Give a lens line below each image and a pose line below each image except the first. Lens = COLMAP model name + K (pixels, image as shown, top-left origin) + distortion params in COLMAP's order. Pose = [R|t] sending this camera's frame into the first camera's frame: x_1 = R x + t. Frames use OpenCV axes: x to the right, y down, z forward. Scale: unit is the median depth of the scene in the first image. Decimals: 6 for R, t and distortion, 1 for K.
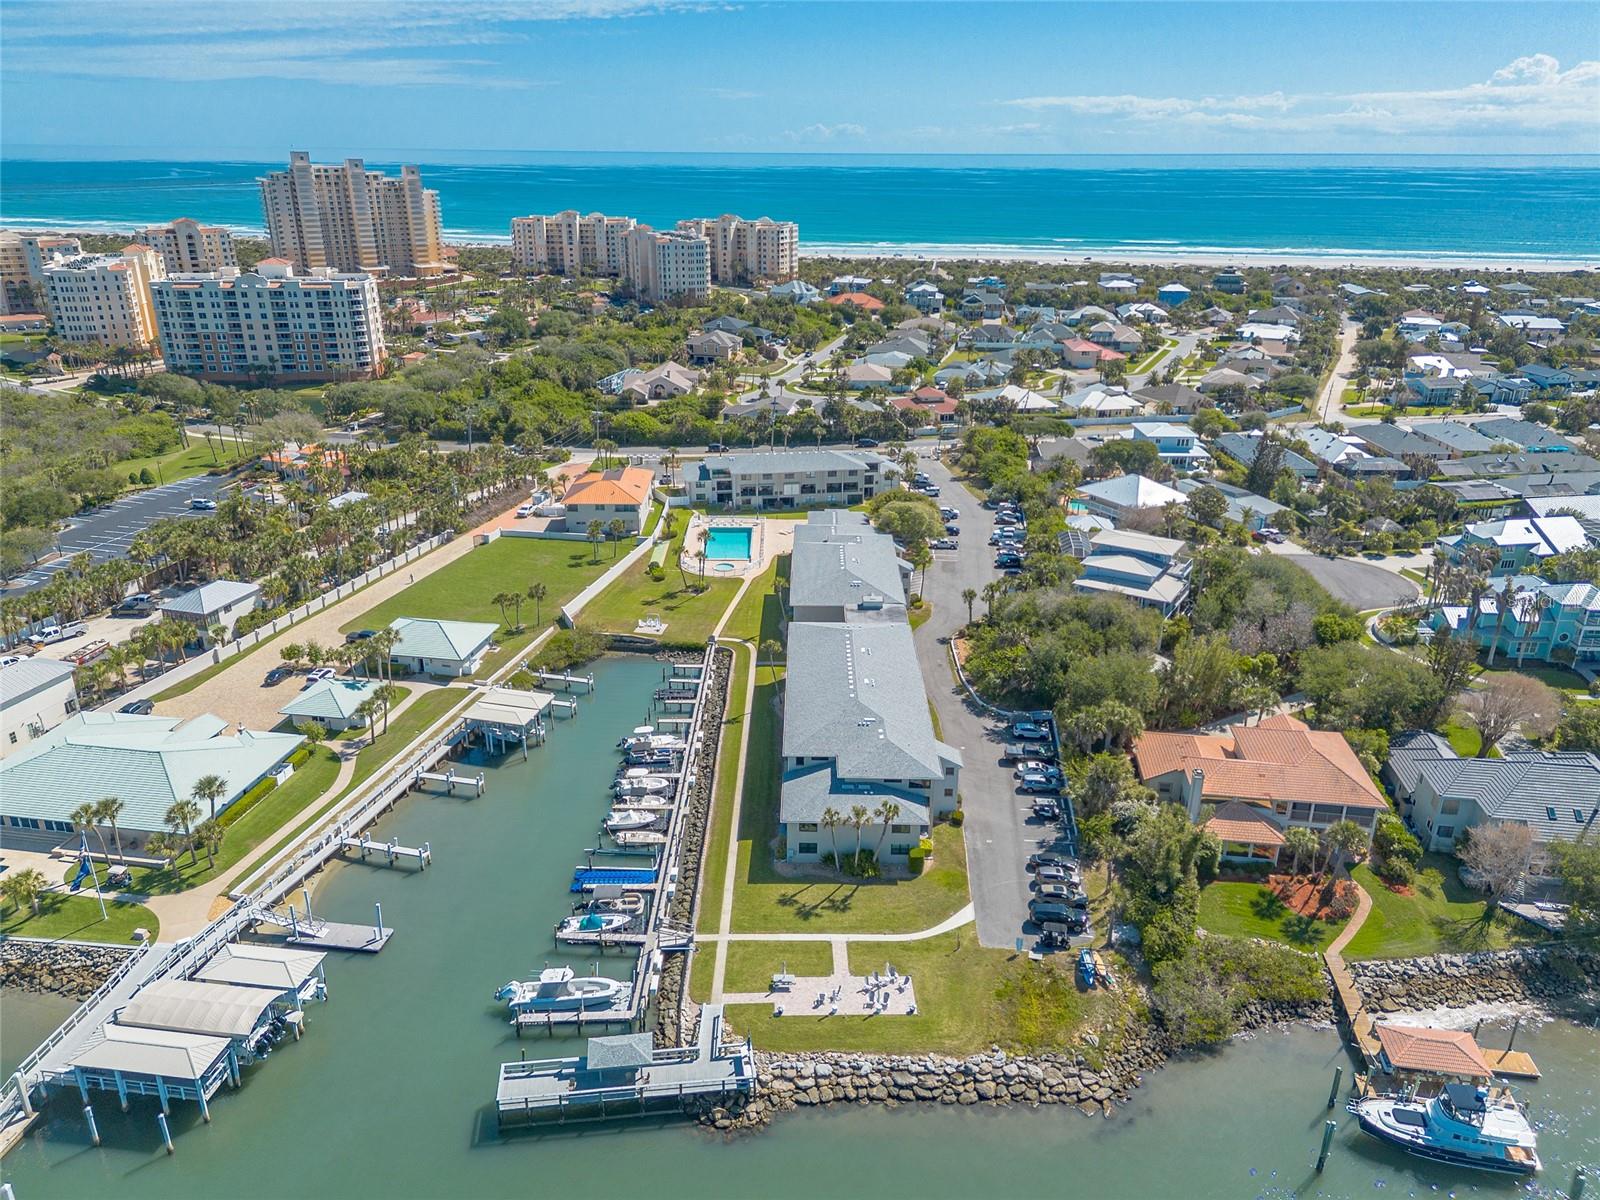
lens RADIAL K [[1127.6, 0, 798.5], [0, 1127.6, 601.4], [0, 0, 1]] dist [0.088935, -0.096925]
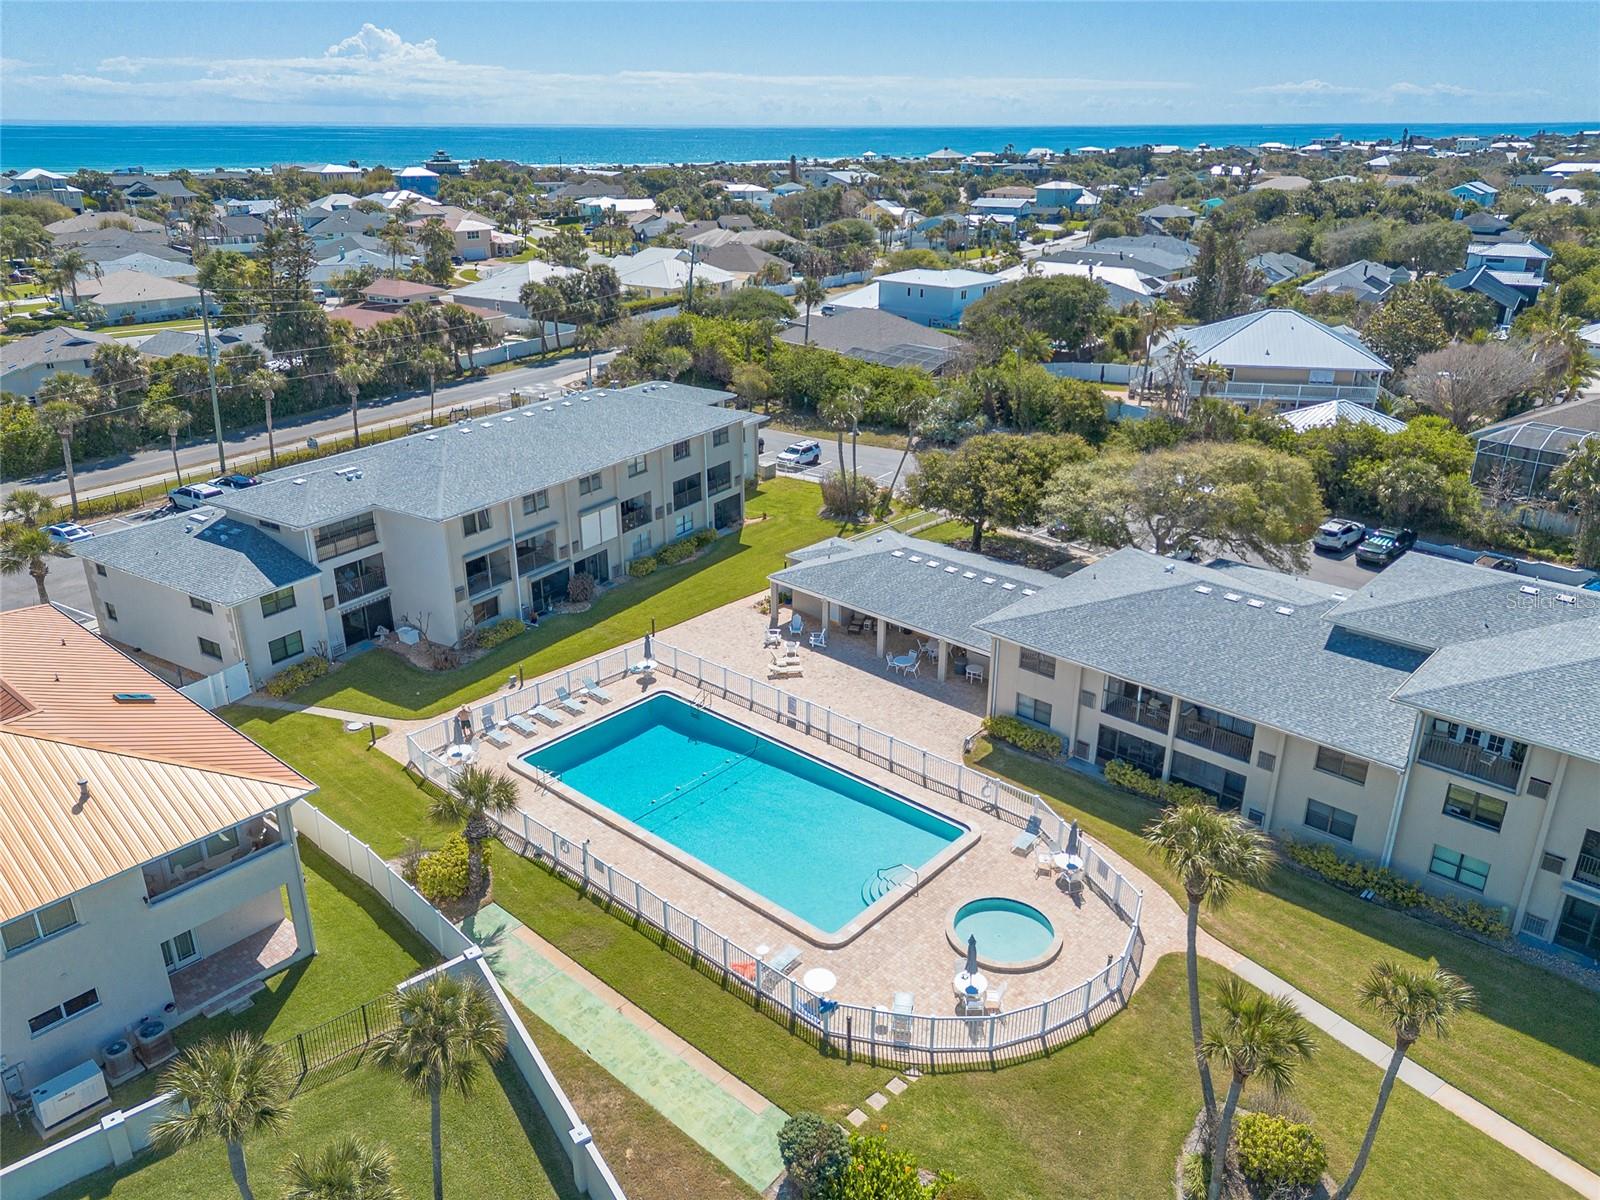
lens RADIAL K [[1143.0, 0, 800.0], [0, 1143.0, 600.0], [0, 0, 1]] dist [0.089877, -0.104634]
pose [[0.669502, -0.285978, 0.685554, -0.225602], [0.274077, 0.952902, 0.129843, -0.129499], [-0.690398, 0.100965, 0.716350, 0.915820]]
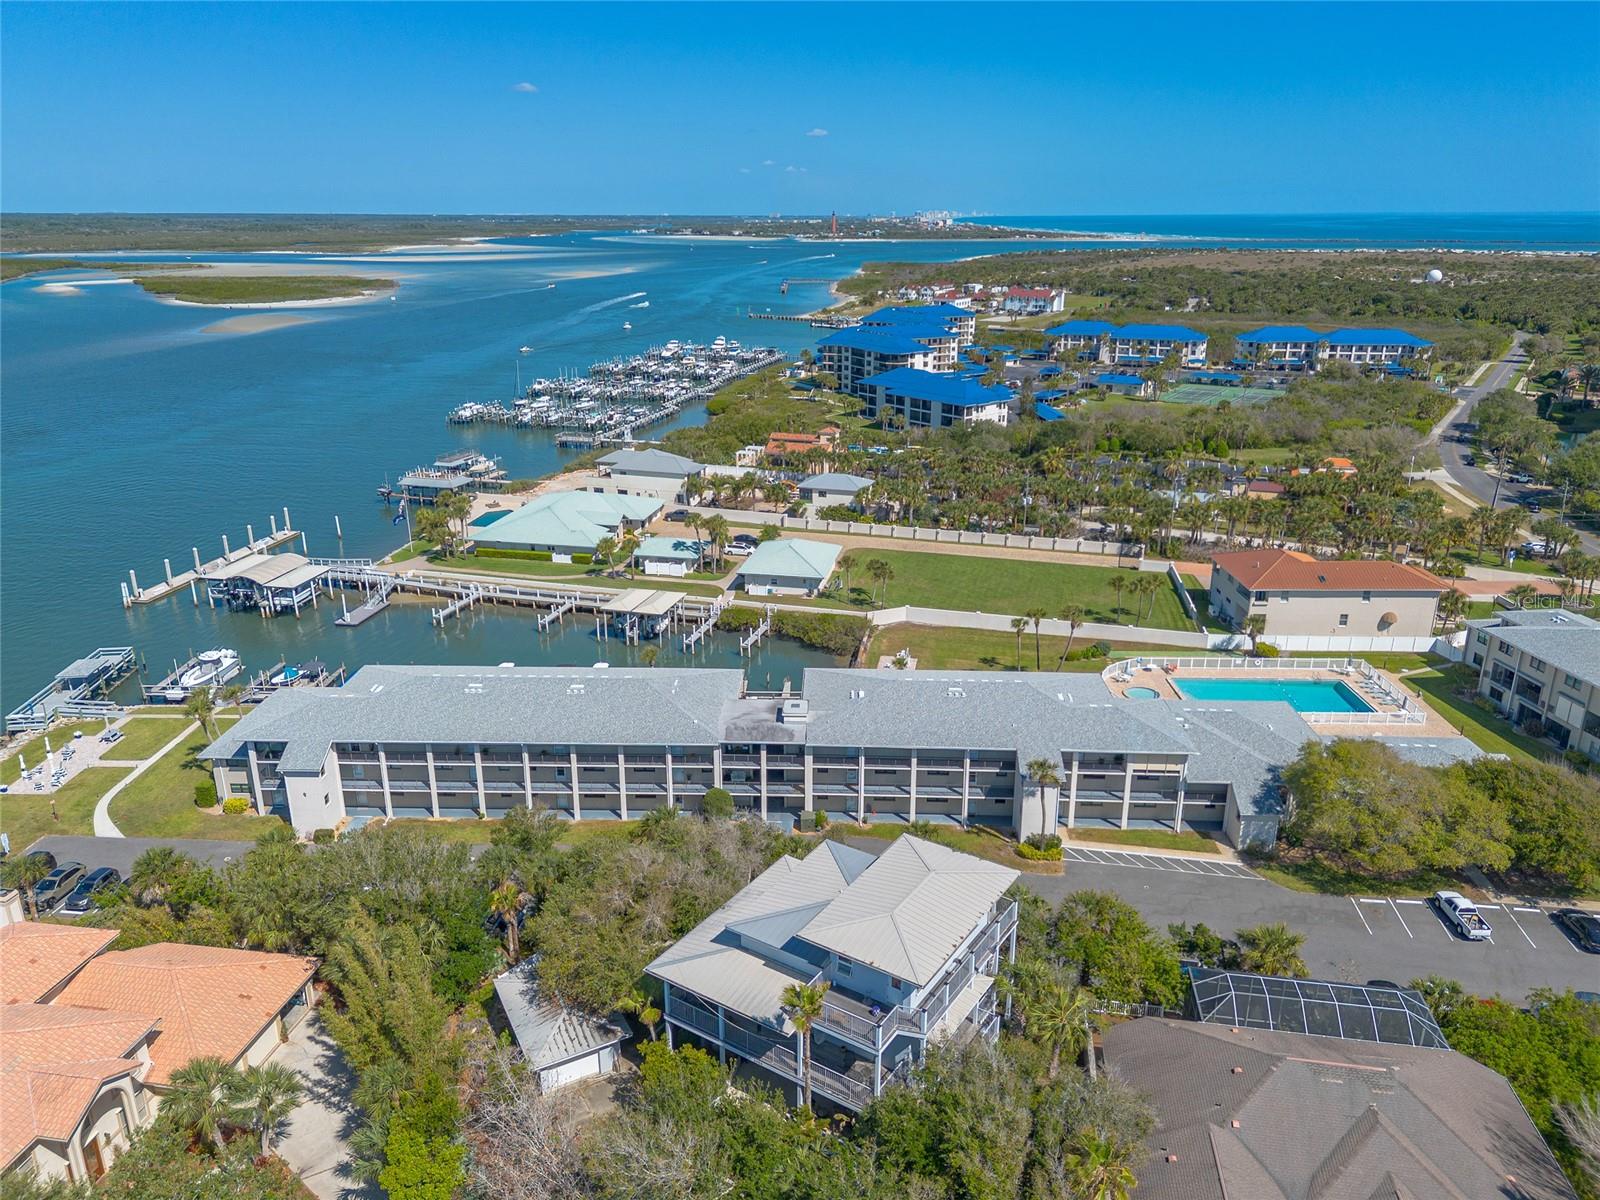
lens RADIAL K [[1127.6, 0, 798.5], [0, 1127.6, 601.4], [0, 0, 1]] dist [0.088935, -0.096925]
pose [[-0.030531, 0.316355, -0.948149, 0.538416], [-0.366350, 0.879037, 0.305092, -0.205368], [0.929976, 0.356669, 0.089059, 0.790245]]
